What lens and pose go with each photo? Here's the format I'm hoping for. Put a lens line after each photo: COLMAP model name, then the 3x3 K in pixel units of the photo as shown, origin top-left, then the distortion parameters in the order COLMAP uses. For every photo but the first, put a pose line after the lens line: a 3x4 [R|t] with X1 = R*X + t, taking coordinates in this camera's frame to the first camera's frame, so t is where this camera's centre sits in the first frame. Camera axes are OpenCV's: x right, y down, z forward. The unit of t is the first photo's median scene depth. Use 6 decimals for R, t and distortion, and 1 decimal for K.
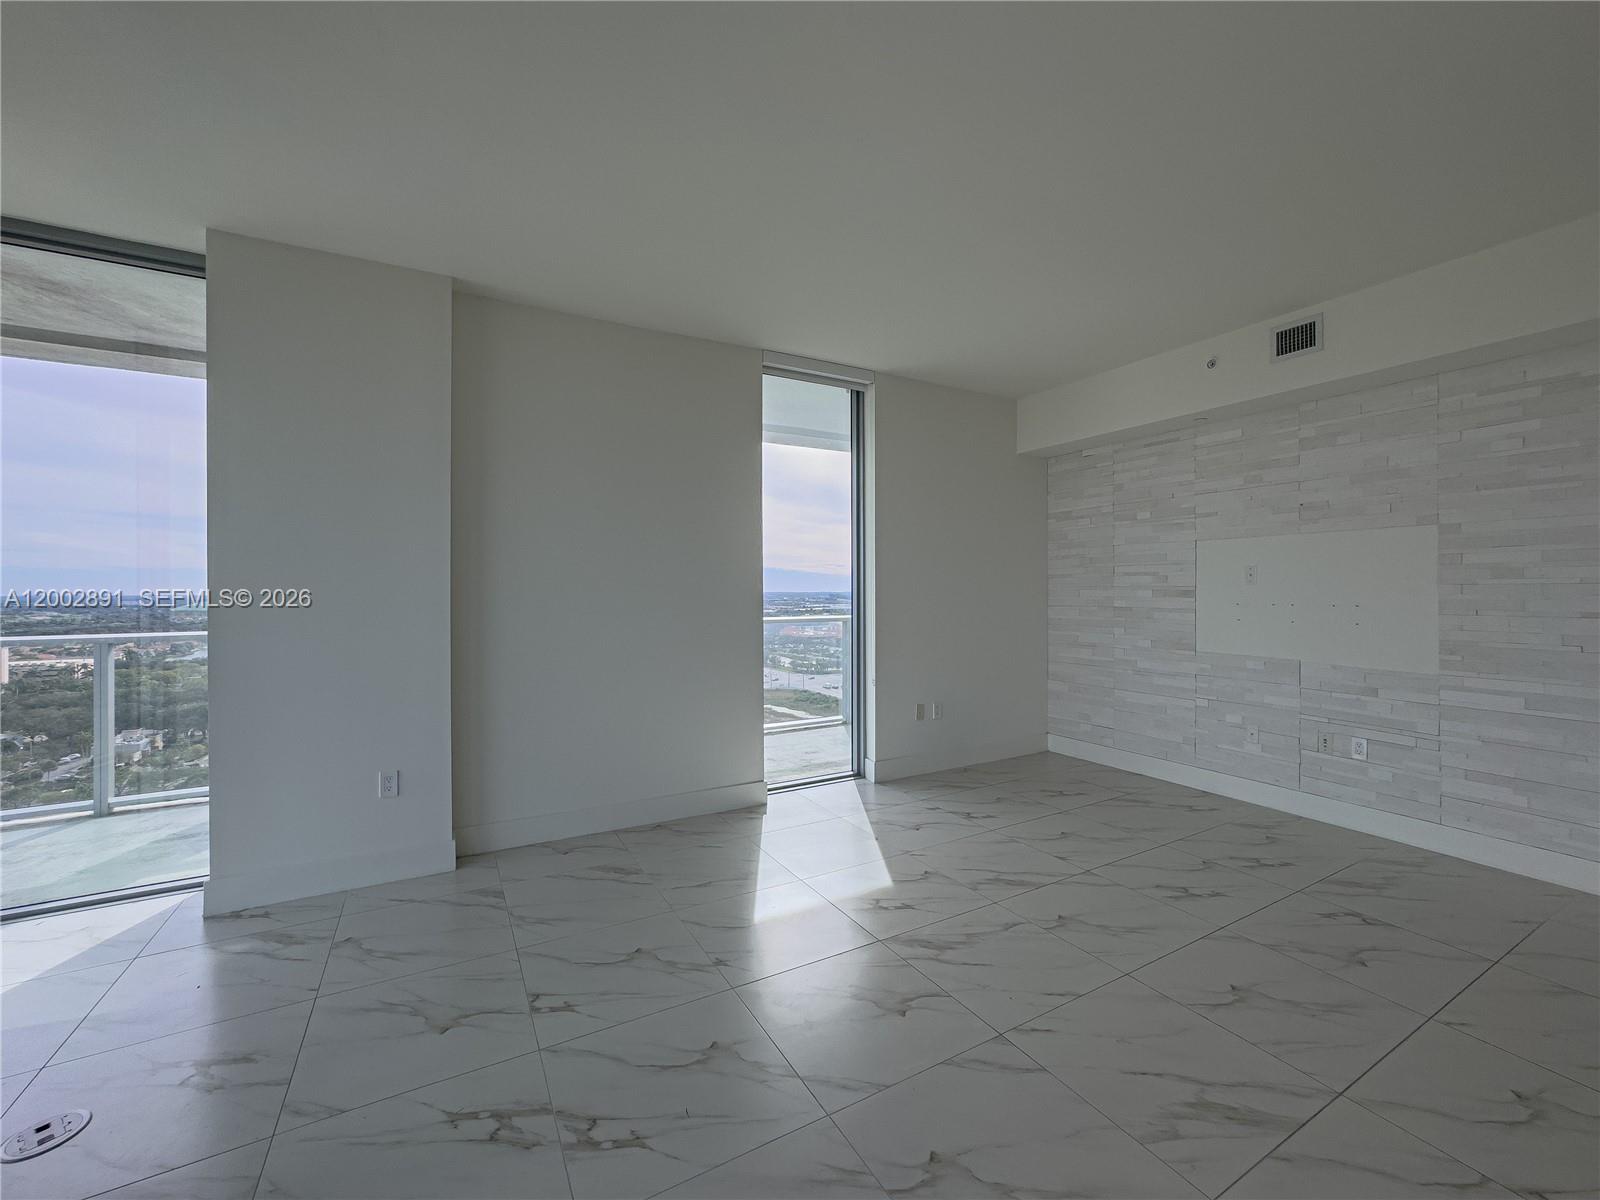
lens RADIAL K [[647.2, 0, 808.5], [0, 647.2, 587.9], [0, 0, 1]] dist [-0.020118, 0.009766]
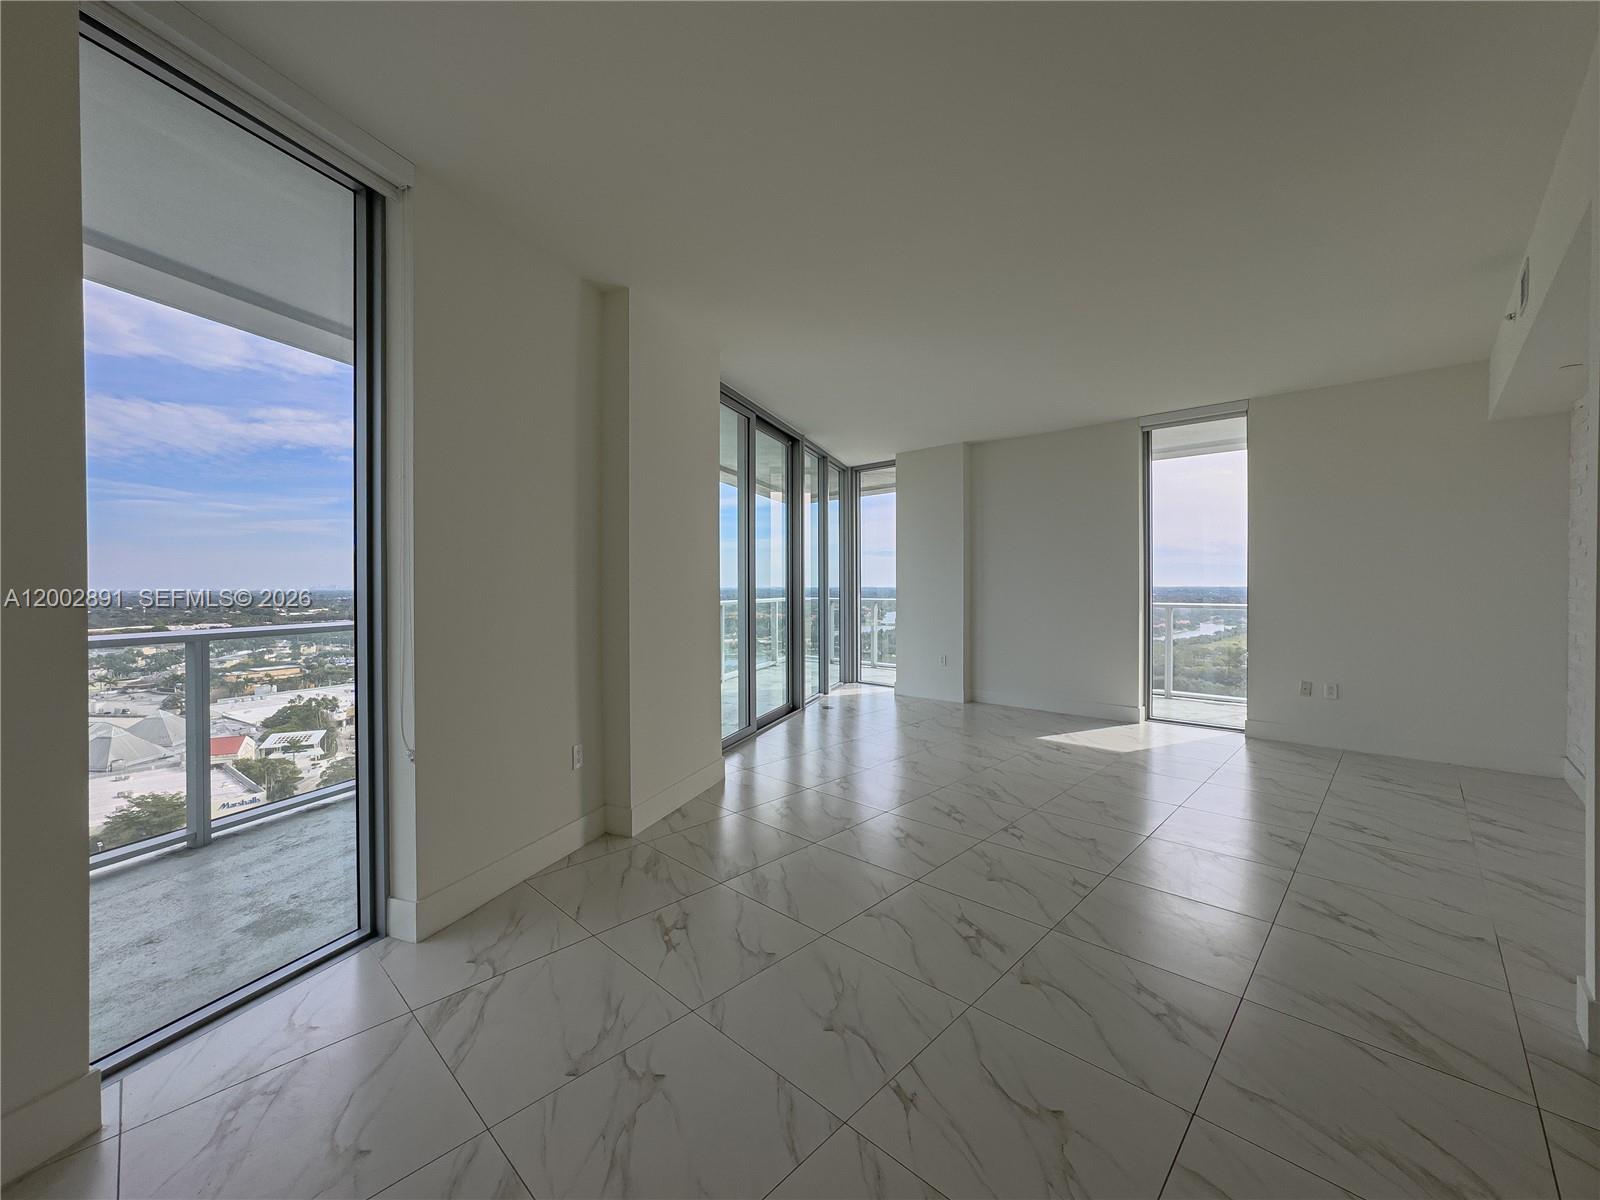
lens RADIAL K [[647.2, 0, 792.5], [0, 647.2, 591.5], [0, 0, 1]] dist [-0.020118, 0.009766]
pose [[0.279583, 0.006599, -0.960099, 1.213632], [0.010819, 0.999891, 0.010024, 0.009160], [0.960061, -0.013190, 0.279481, -0.179244]]
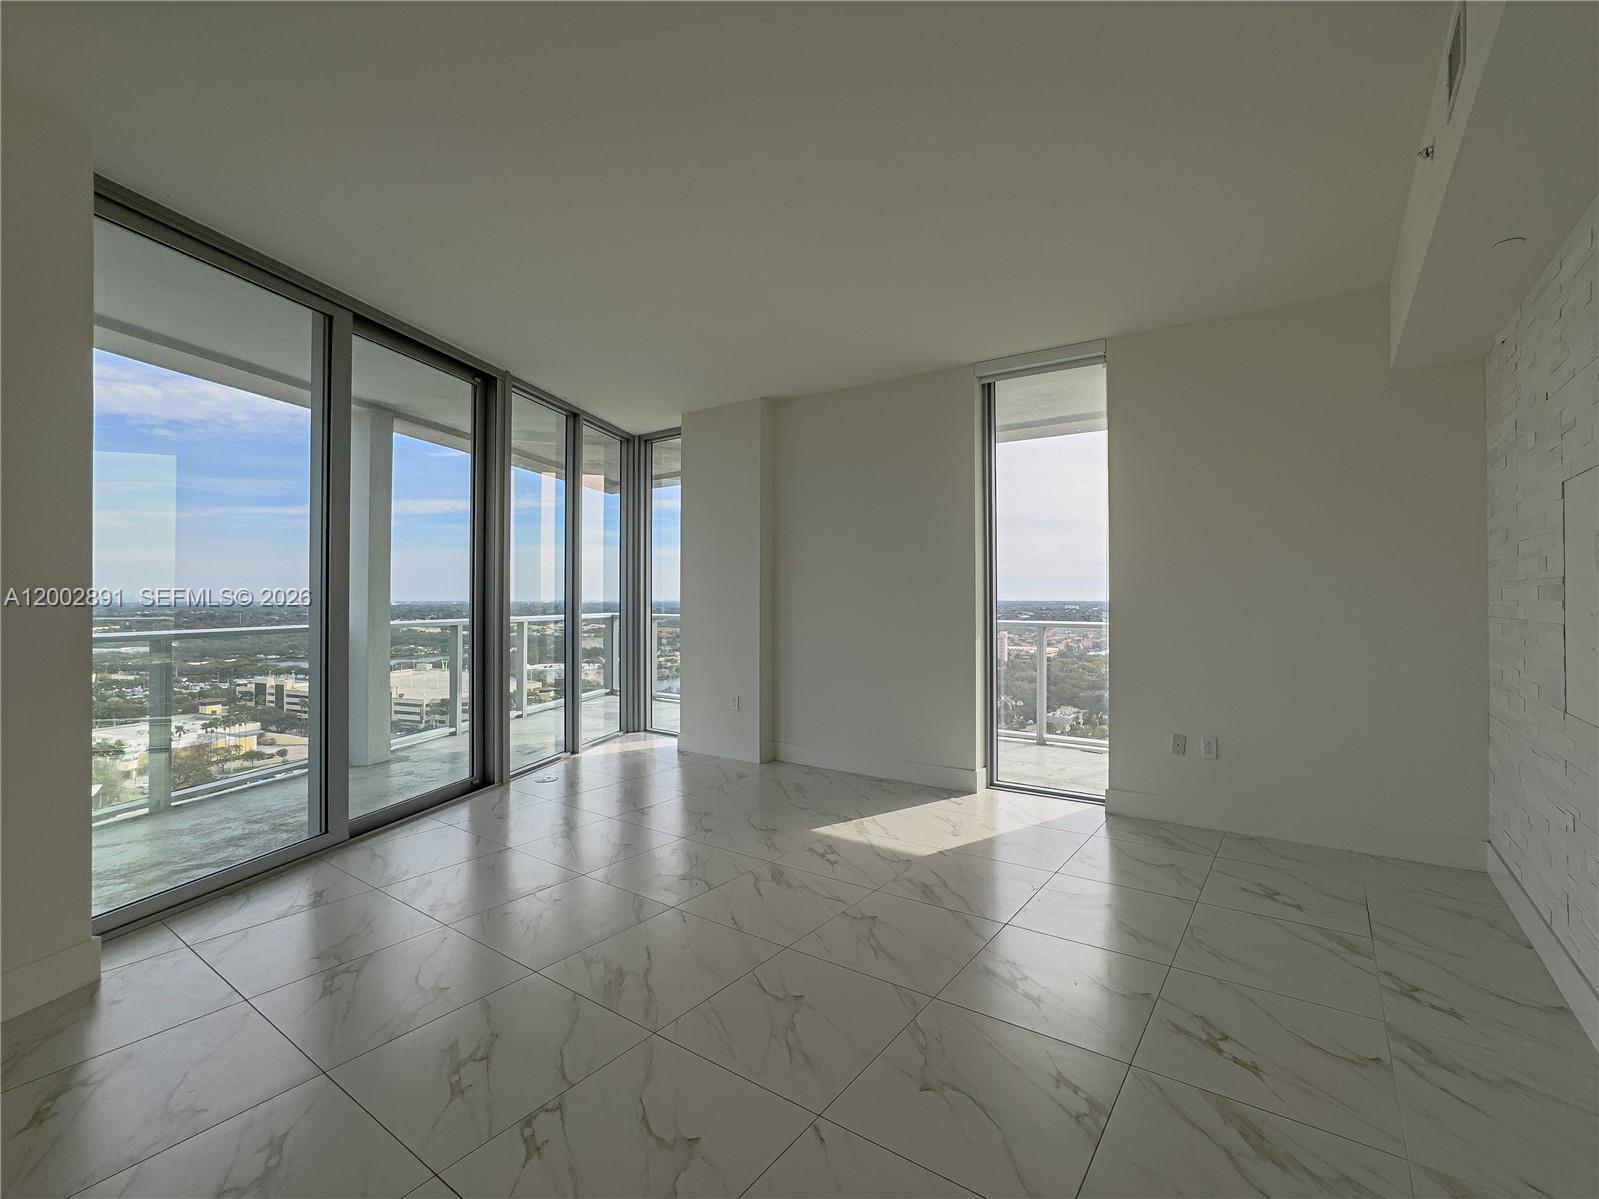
lens RADIAL K [[701.2, 0, 860.4], [0, 701.2, 589.6], [0, 0, 1]] dist [-0.016709, 0.007324]
pose [[0.455004, -0.012453, -0.890403, 0.931034], [0.007563, 0.999920, -0.010120, 0.015548], [0.890457, -0.002129, 0.455061, 0.345436]]
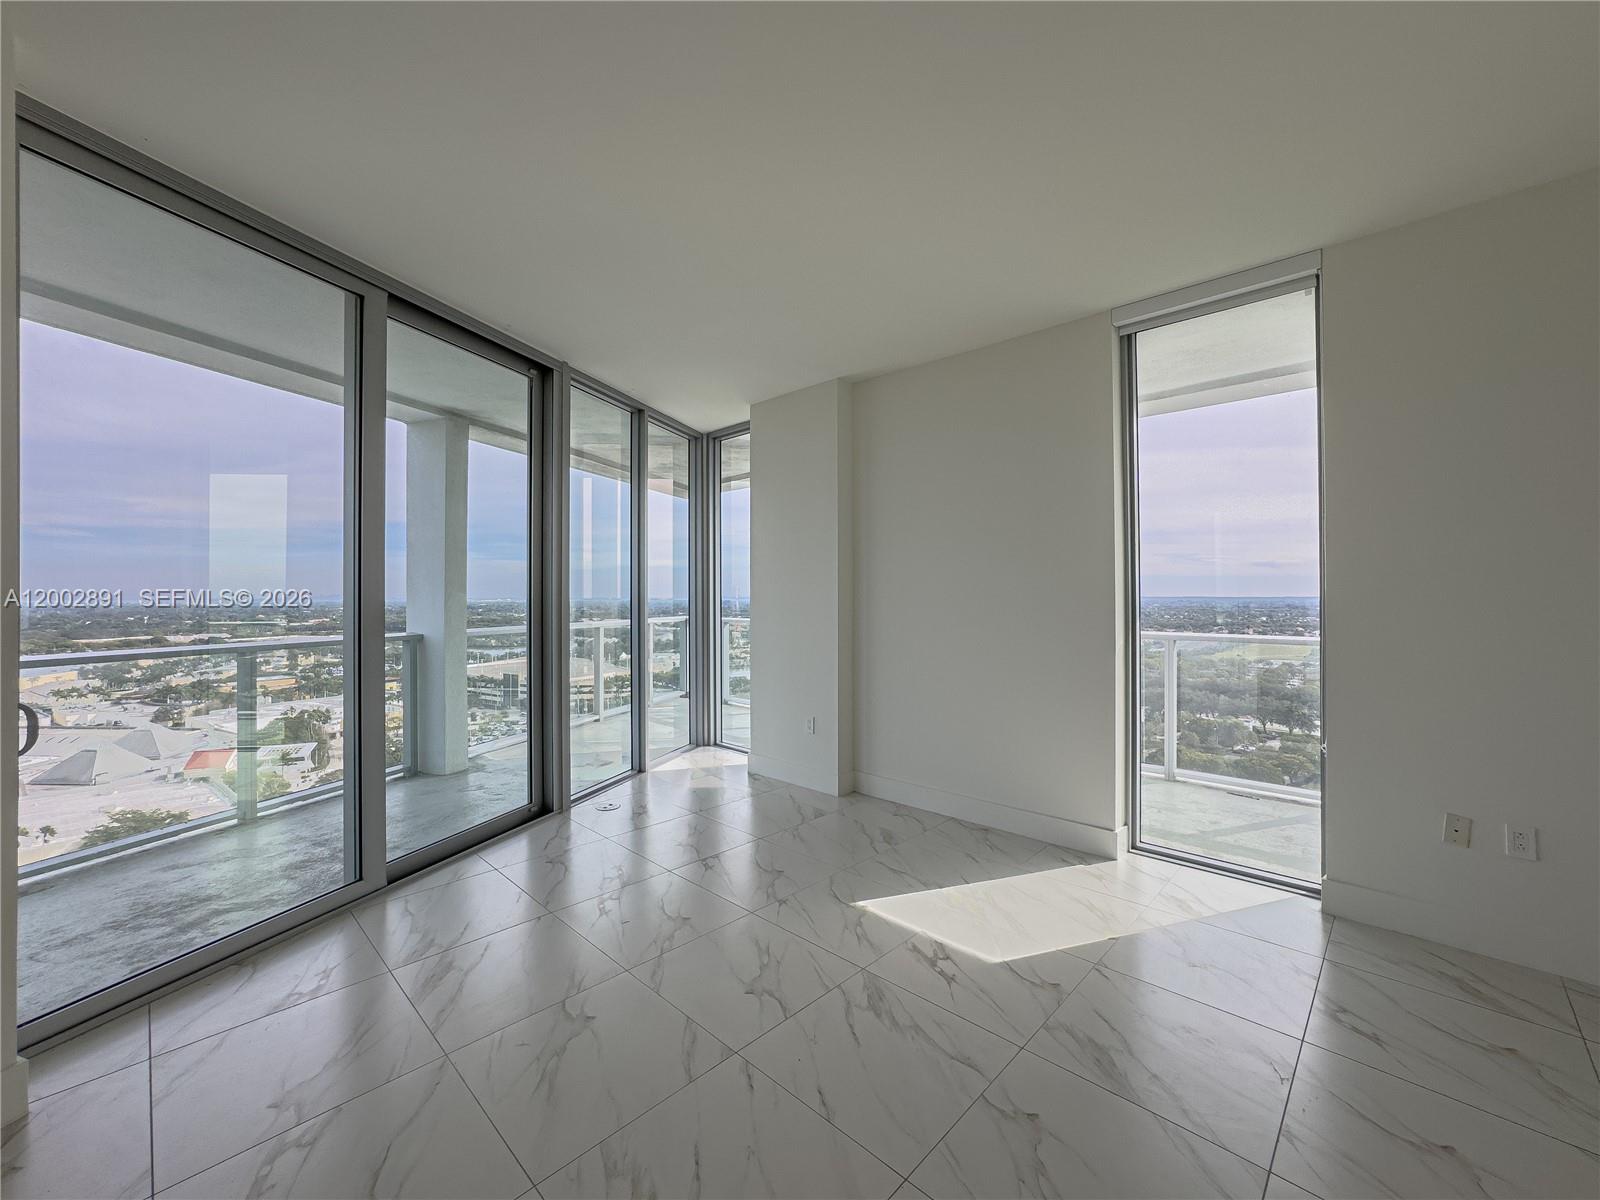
lens RADIAL K [[647.2, 0, 791.4], [0, 647.2, 589.1], [0, 0, 1]] dist [-0.020118, 0.009766]
pose [[0.275317, -0.012129, -0.961277, 0.656994], [0.011154, 0.999893, -0.009421, -0.006180], [0.961289, -0.008128, 0.275423, 0.415515]]
